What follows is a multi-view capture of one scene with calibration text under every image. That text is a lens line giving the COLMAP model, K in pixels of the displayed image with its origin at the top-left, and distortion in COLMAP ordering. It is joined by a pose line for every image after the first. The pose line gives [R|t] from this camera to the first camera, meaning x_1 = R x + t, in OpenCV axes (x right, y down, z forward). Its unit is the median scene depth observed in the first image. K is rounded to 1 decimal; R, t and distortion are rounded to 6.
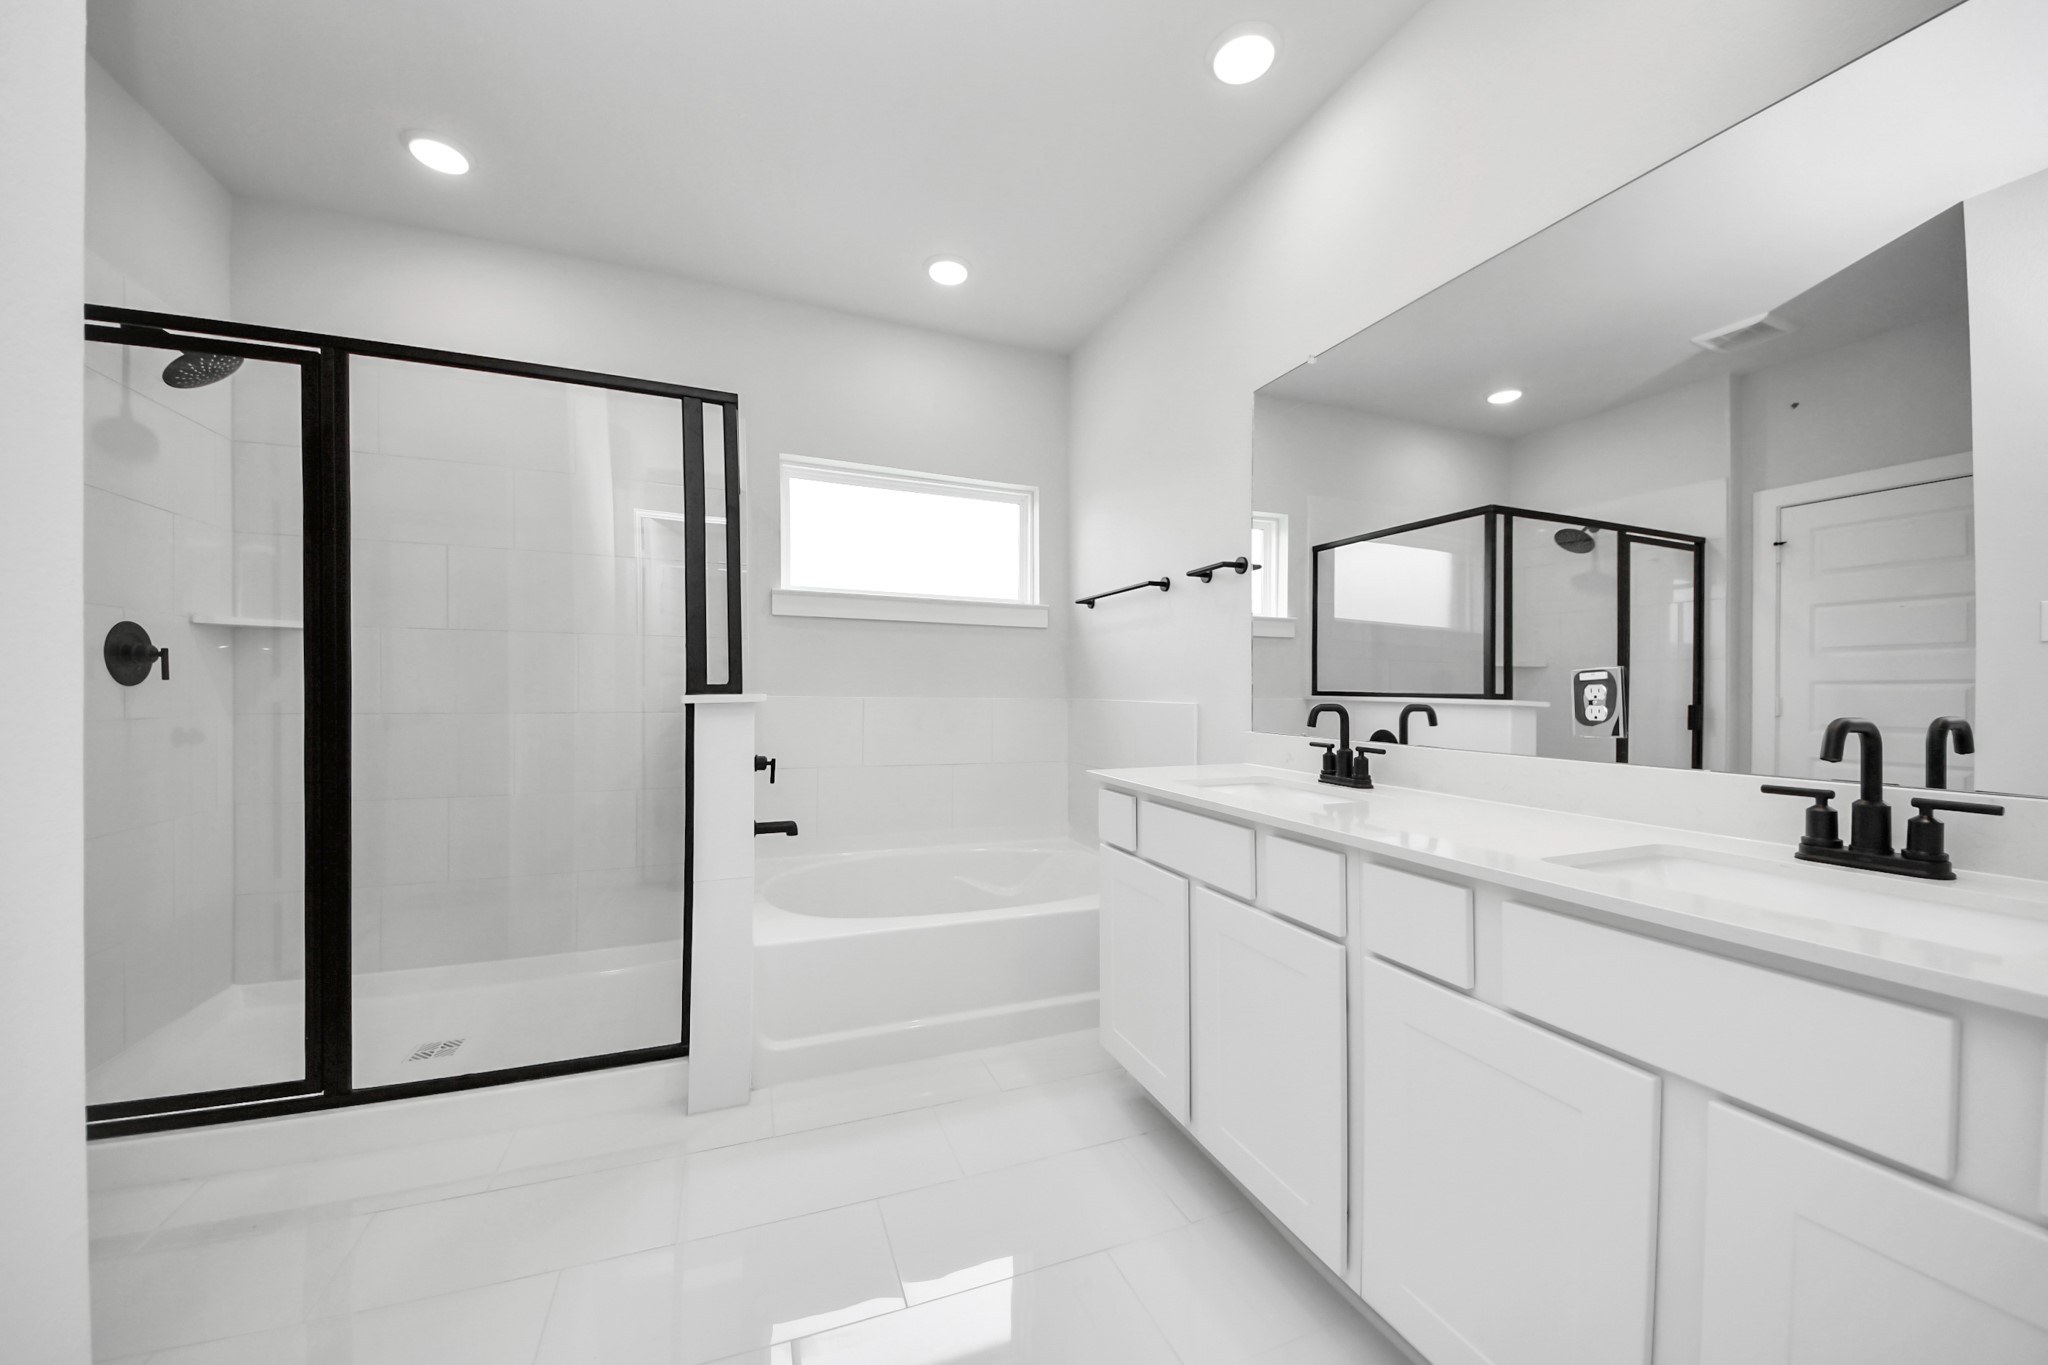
lens RADIAL K [[728.9, 0, 1006.1], [0, 728.9, 686.6], [0, 0, 1]] dist [0.015824, -0.011809]
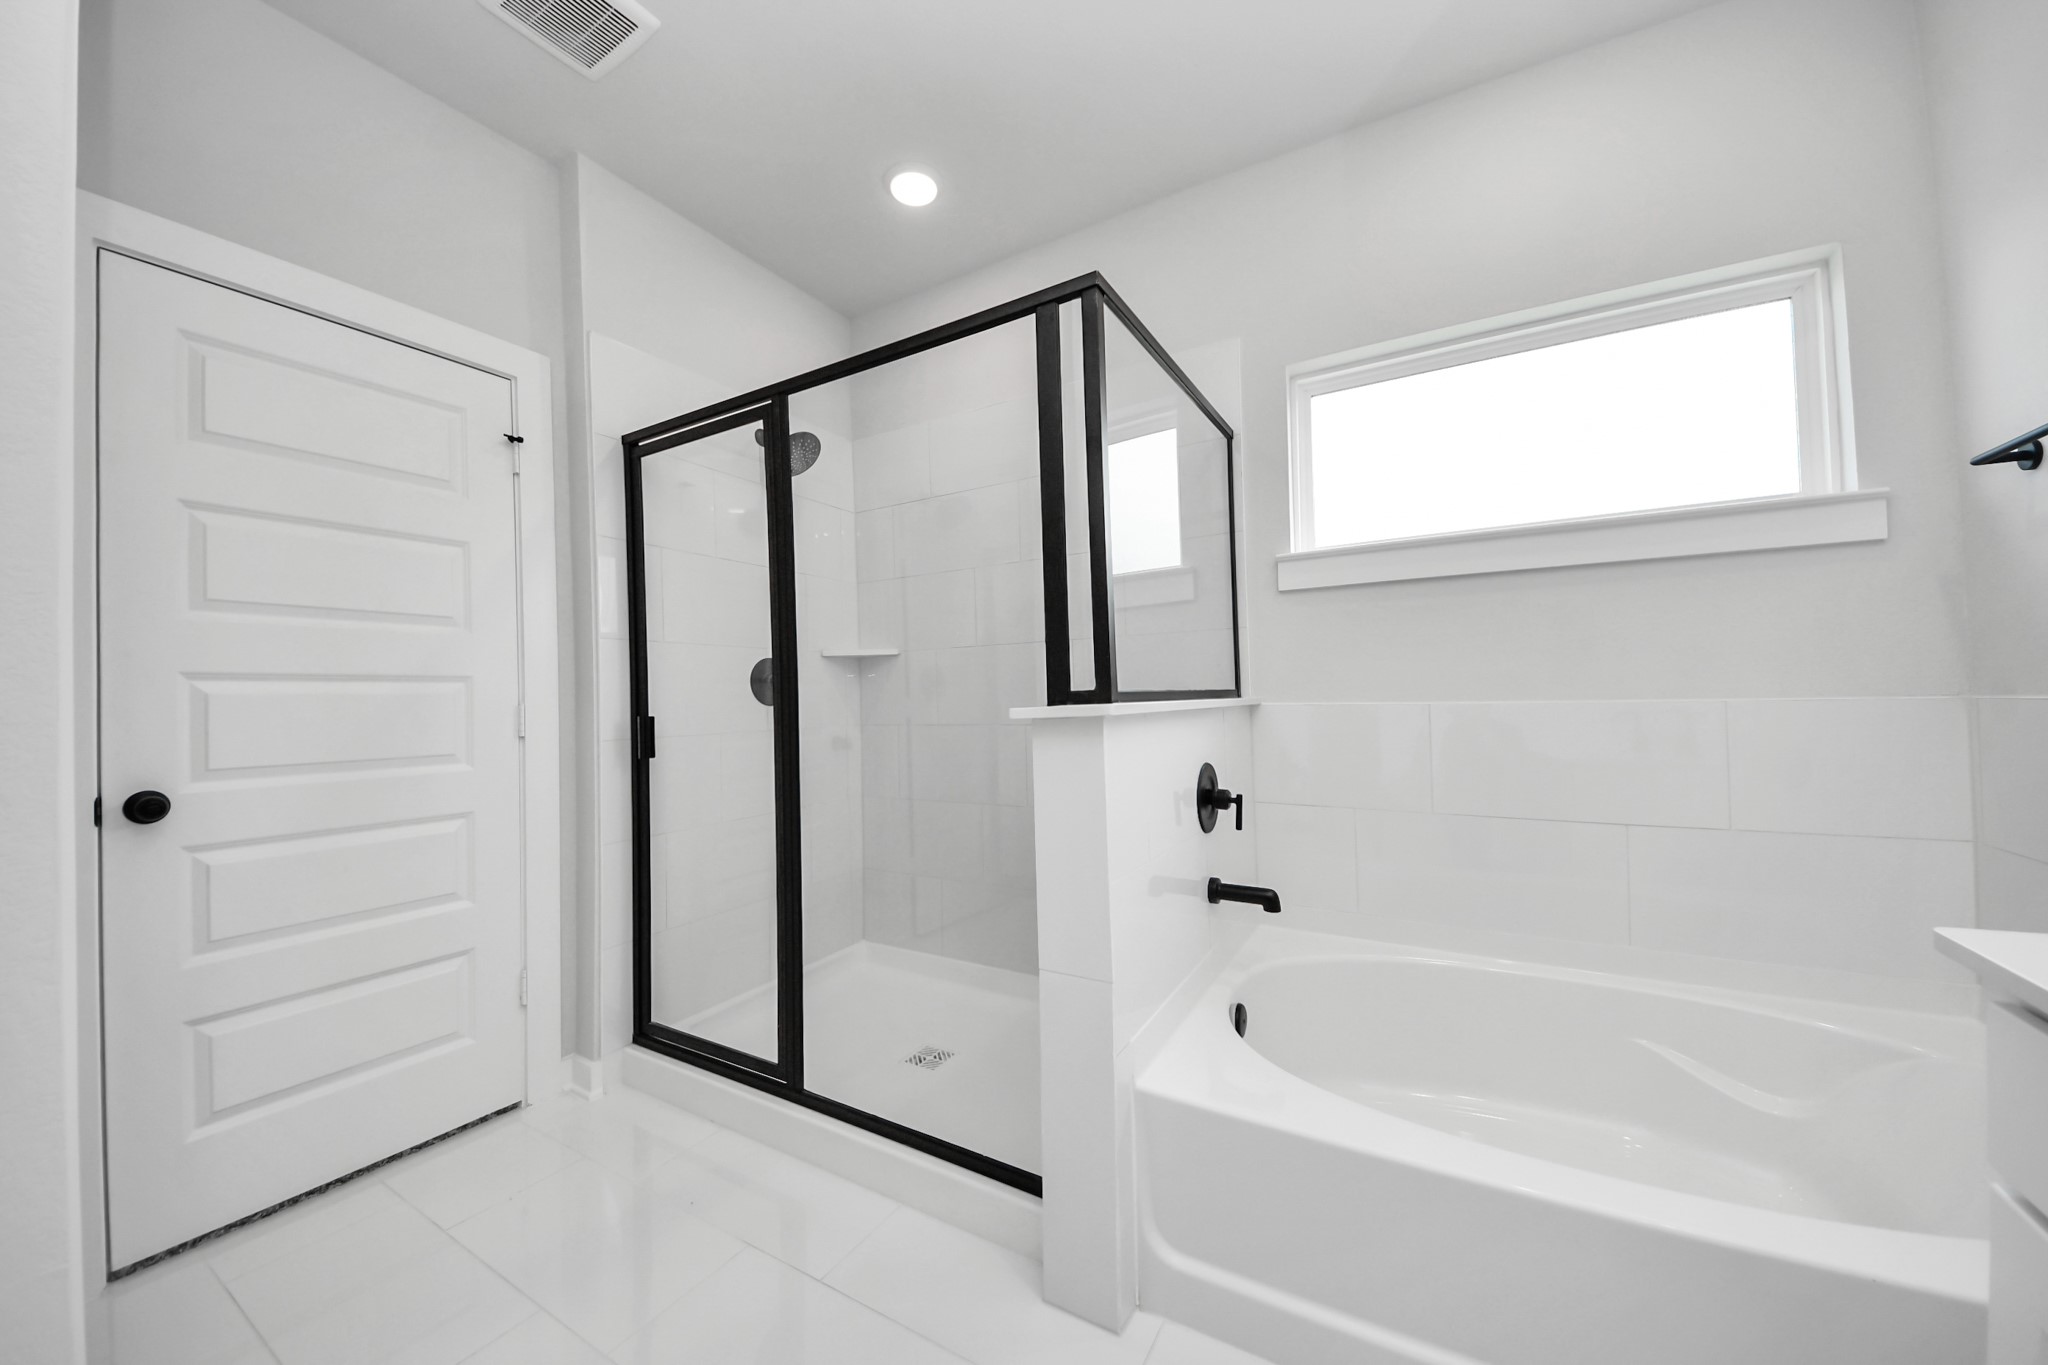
lens RADIAL K [[701.4, 0, 1019.4], [0, 701.4, 684.8], [0, 0, 1]] dist [0.013792, -0.010021]
pose [[0.622085, -0.039284, -0.781964, 0.080166], [0.033471, 0.999162, -0.023568, 0.004066], [0.782234, -0.011512, 0.622878, 0.450753]]
